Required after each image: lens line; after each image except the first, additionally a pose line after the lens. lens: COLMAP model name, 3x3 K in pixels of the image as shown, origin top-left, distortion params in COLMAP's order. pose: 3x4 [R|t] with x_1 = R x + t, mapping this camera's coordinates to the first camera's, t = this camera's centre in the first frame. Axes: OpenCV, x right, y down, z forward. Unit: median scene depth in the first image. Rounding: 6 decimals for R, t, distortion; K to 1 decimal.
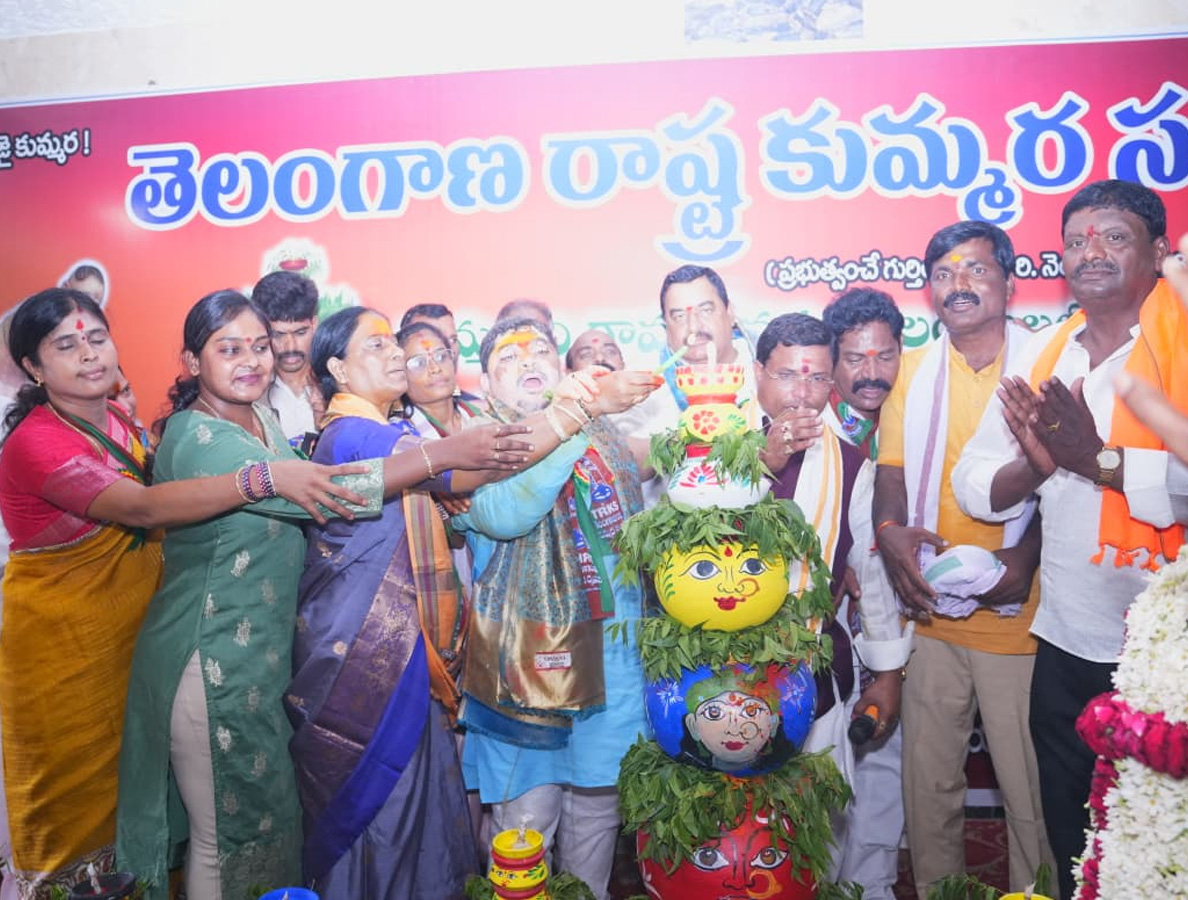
lens RADIAL K [[883.2, 0, 612.7], [0, 883.2, 448.2], [0, 0, 1]] dist [-0.133089, 0.100207]
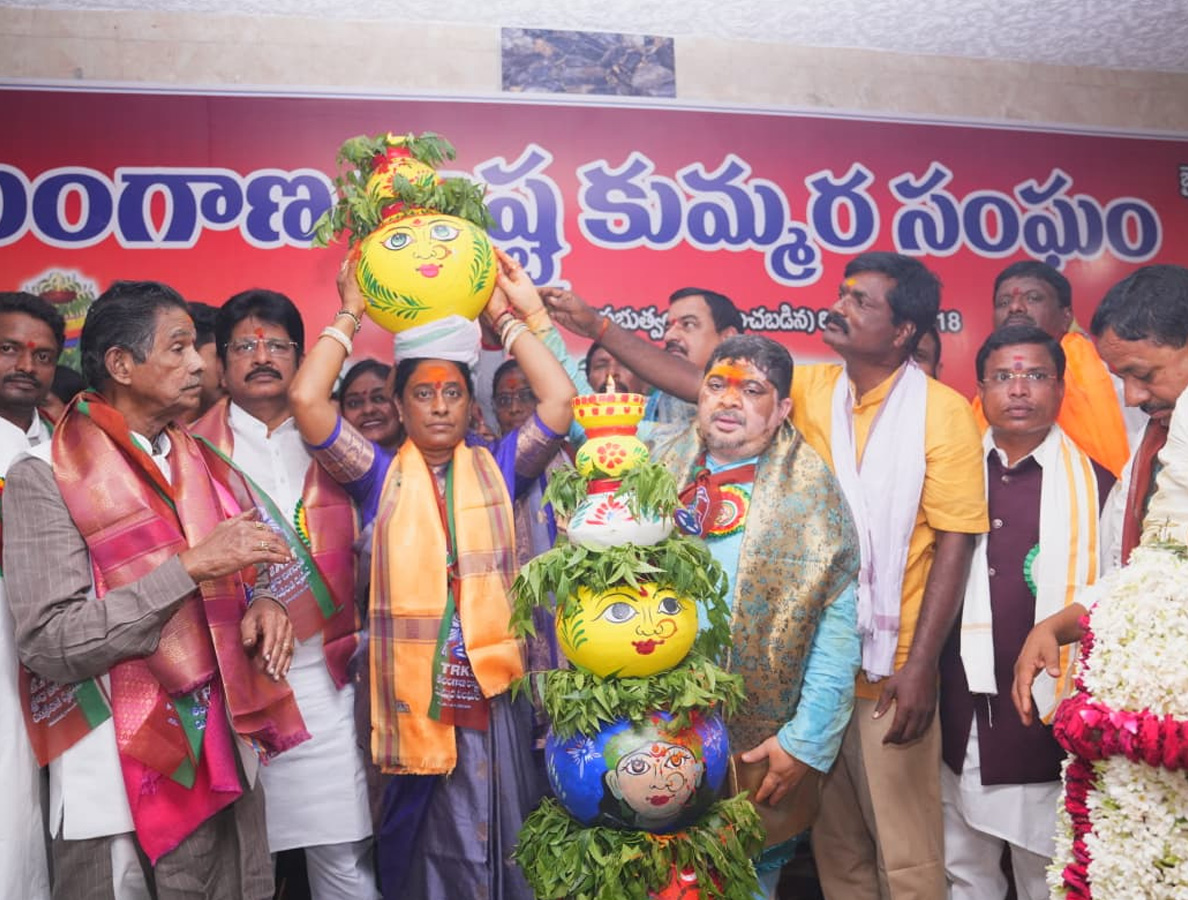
lens RADIAL K [[883.2, 0, 612.7], [0, 883.2, 448.2], [0, 0, 1]] dist [-0.133089, 0.100207]
pose [[0.960853, -0.007633, 0.276953, -0.158385], [0.027349, 0.997351, -0.067398, 0.026938], [-0.275705, 0.072334, 0.958517, 0.095510]]
